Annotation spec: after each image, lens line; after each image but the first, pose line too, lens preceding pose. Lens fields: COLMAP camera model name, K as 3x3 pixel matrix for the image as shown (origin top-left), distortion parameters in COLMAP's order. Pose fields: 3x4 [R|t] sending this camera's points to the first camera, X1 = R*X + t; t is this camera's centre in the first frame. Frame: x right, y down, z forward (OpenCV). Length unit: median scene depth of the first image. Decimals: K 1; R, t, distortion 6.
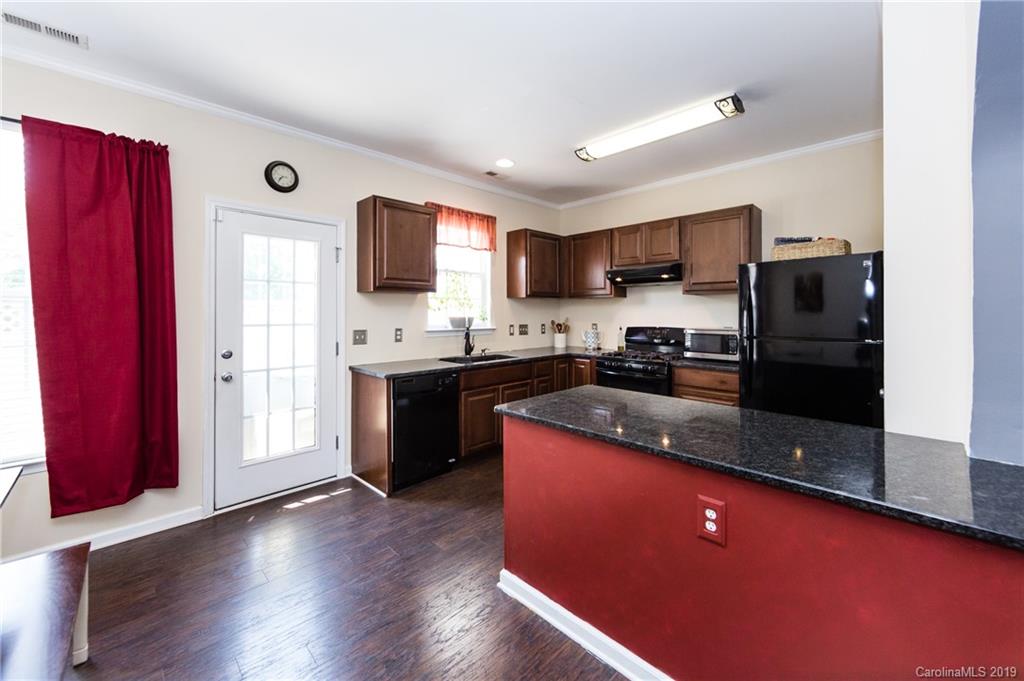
lens RADIAL K [[405.4, 0, 501.0], [0, 405.4, 308.5], [0, 0, 1]] dist [-0.000724, -0.000293]
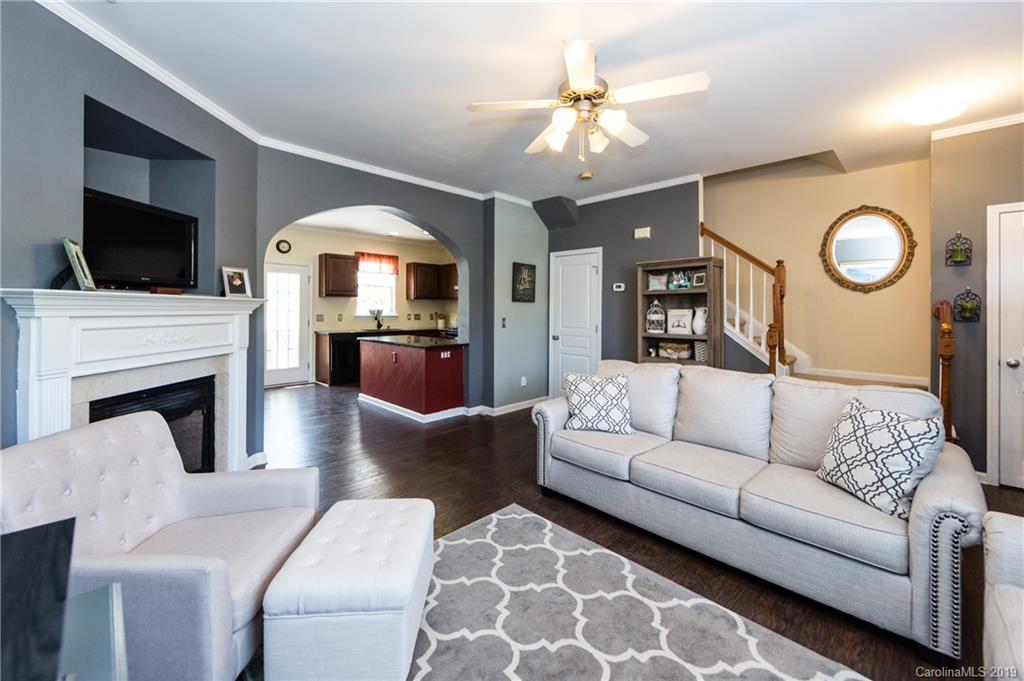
lens RADIAL K [[405.4, 0, 499.7], [0, 405.4, 308.8], [0, 0, 1]] dist [-0.000724, -0.000293]
pose [[0.999954, 0.005212, -0.008018, 0.536233], [-0.005169, 0.999972, 0.005343, 0.006124], [0.008045, -0.005301, 0.999954, -0.979555]]
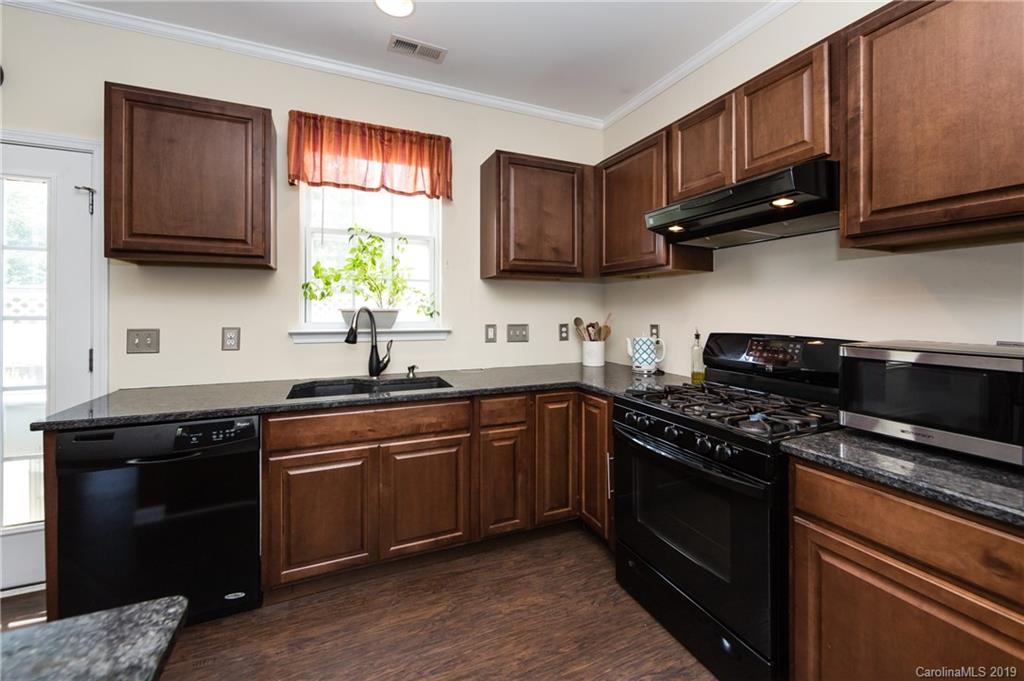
lens RADIAL K [[405.4, 0, 523.5], [0, 405.4, 310.1], [0, 0, 1]] dist [-0.000724, -0.000293]
pose [[0.934836, 0.002118, -0.355073, 0.332056], [0.000080, 0.999981, 0.006177, 0.018974], [0.355080, -0.005803, 0.934818, 0.567293]]
